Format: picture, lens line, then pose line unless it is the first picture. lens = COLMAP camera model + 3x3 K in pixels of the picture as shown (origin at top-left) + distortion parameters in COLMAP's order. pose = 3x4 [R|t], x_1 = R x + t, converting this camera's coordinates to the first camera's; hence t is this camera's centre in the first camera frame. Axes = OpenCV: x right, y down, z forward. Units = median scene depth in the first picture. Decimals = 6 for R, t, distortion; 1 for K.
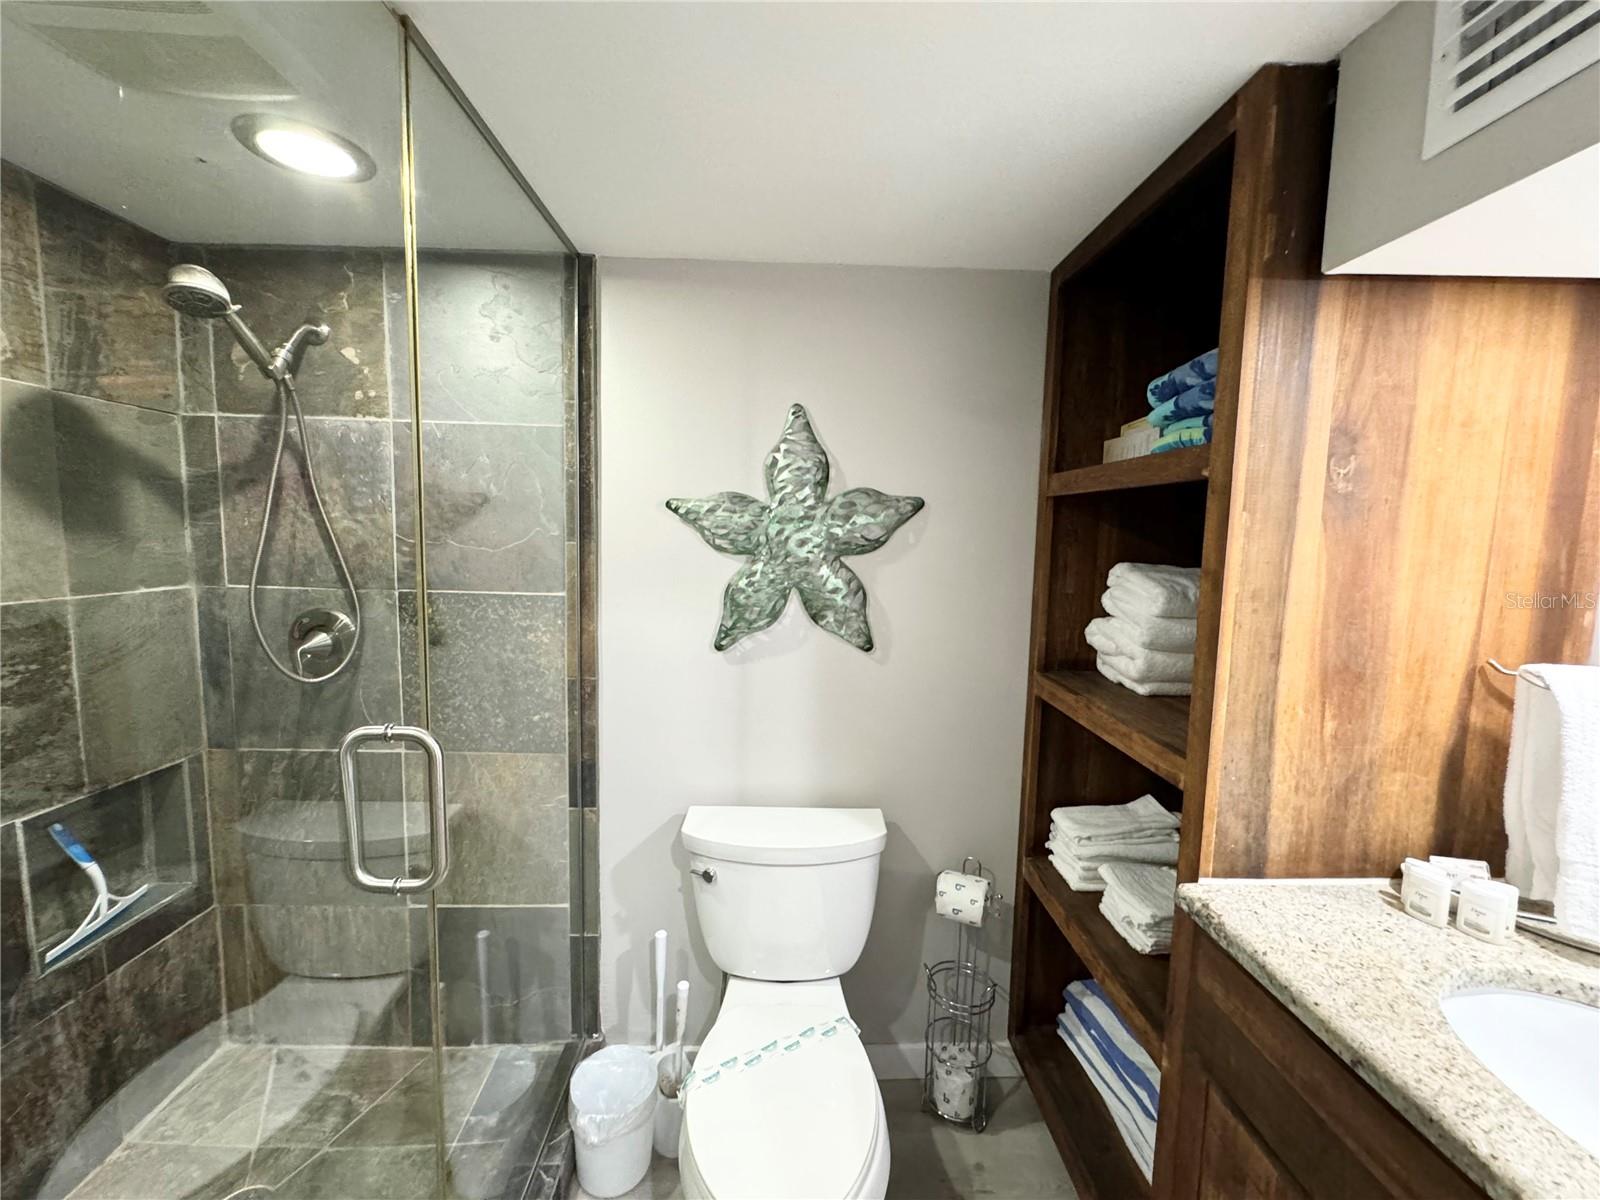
lens RADIAL K [[642.7, 0, 799.0], [0, 642.7, 600.5], [0, 0, 1]] dist [-0.004317, 0.000795]
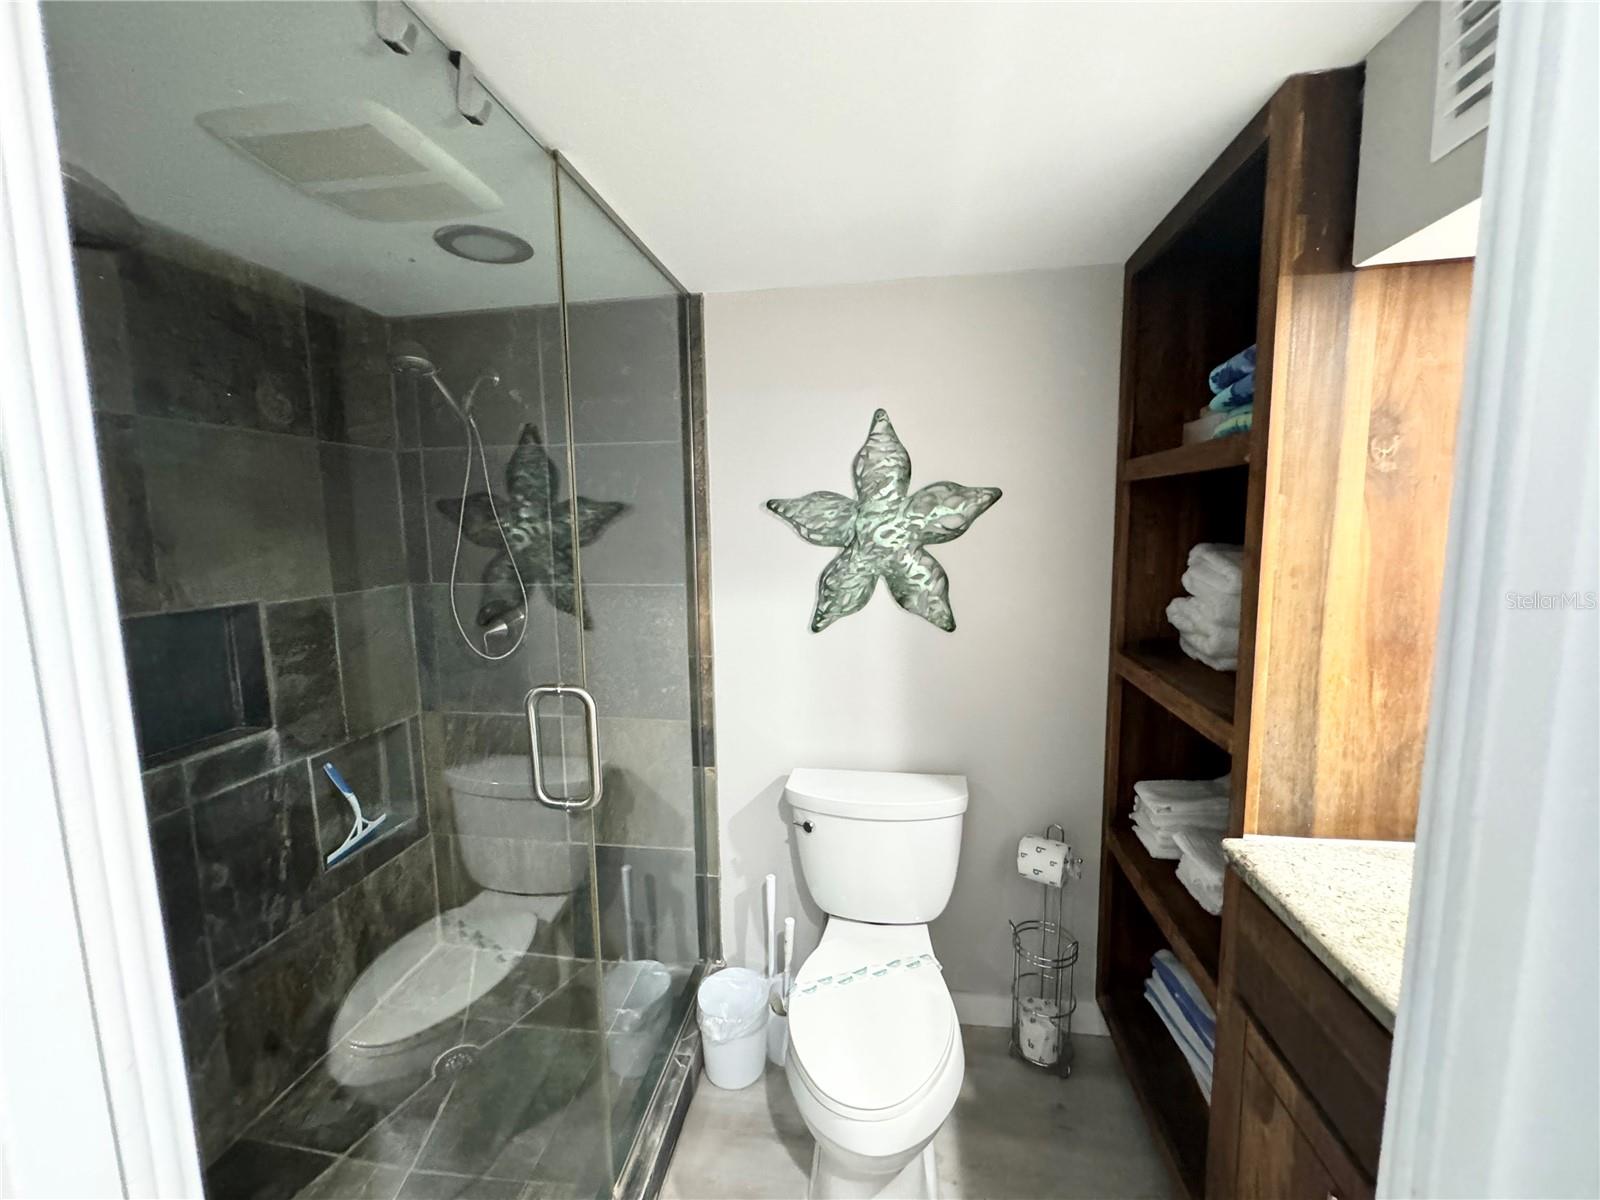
lens RADIAL K [[639.4, 0, 800.0], [0, 639.4, 600.0], [0, 0, 1]] dist [-0.004785, 0.000928]
pose [[0.983491, -0.016578, -0.180199, 0.064285], [0.019713, 0.999684, 0.015618, 0.004112], [0.179883, -0.018912, 0.983506, -0.137793]]
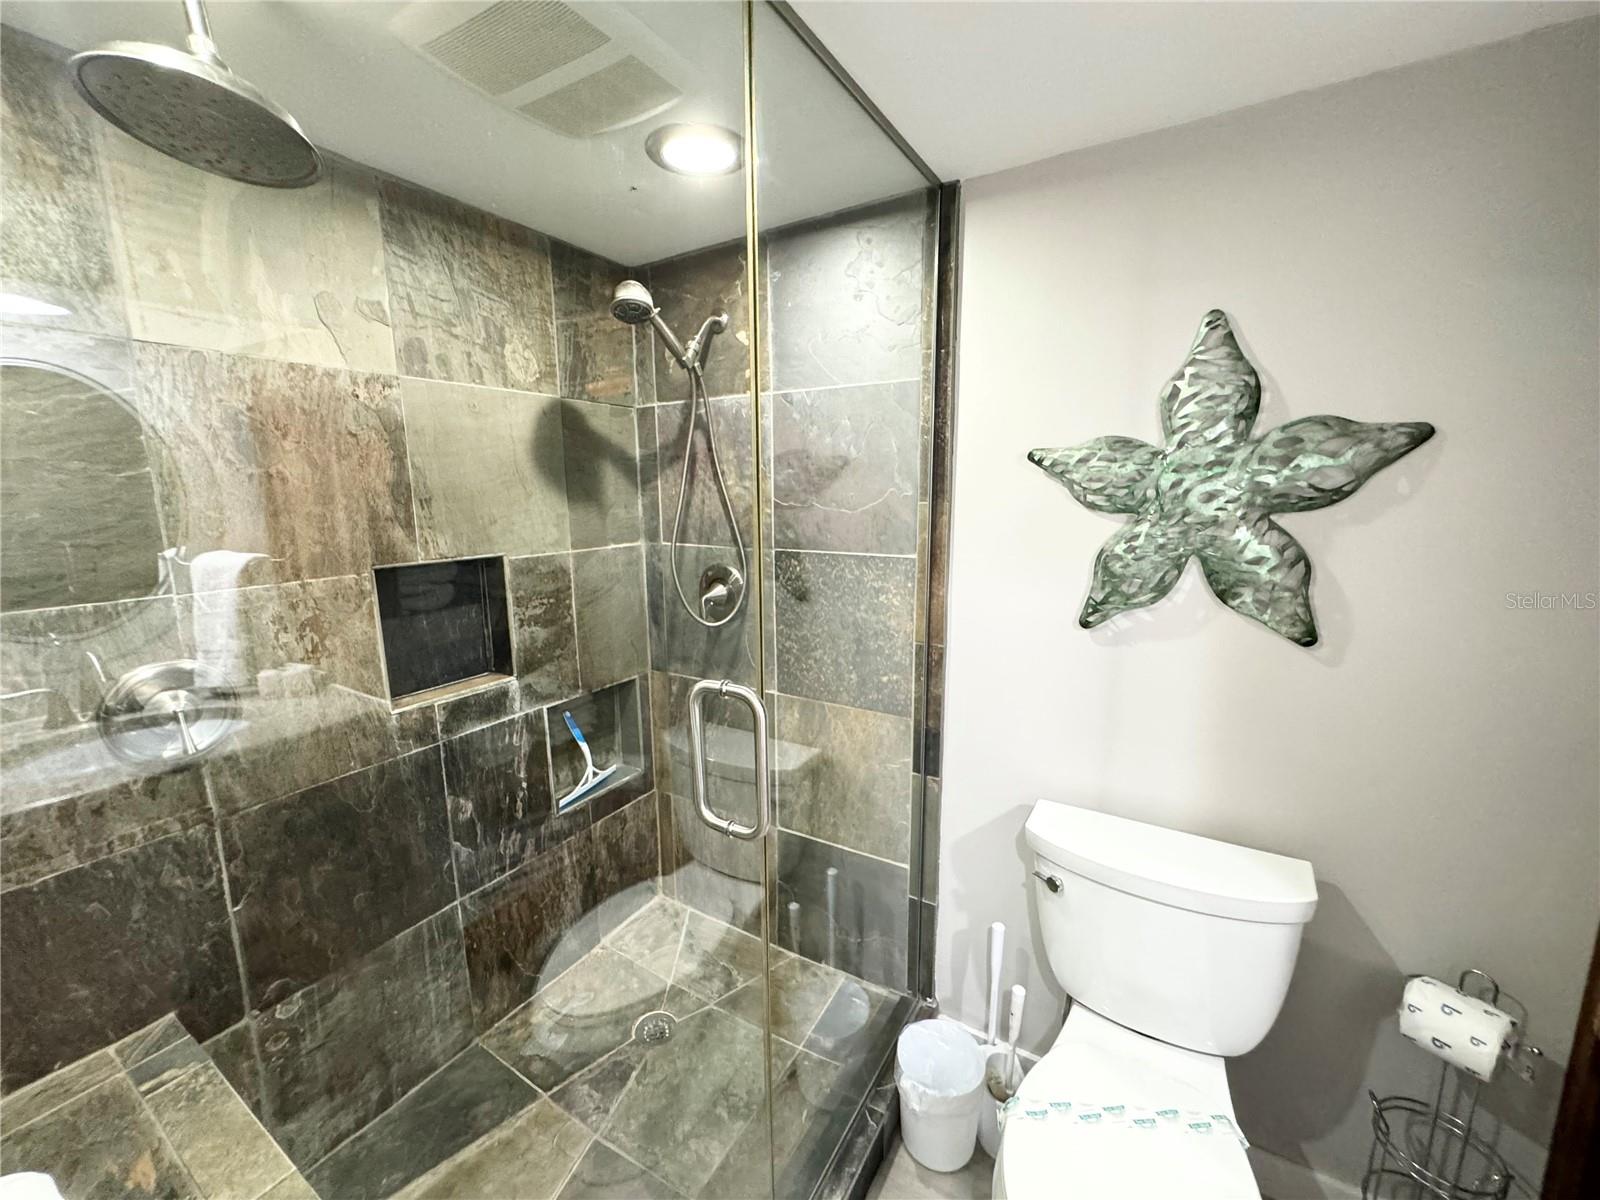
lens RADIAL K [[642.7, 0, 799.0], [0, 642.7, 600.5], [0, 0, 1]] dist [-0.004317, 0.000795]
pose [[0.836587, 0.061918, -0.544324, 0.022947], [-0.025086, 0.996880, 0.074842, -0.014303], [0.547260, -0.048957, 0.835530, 0.110899]]
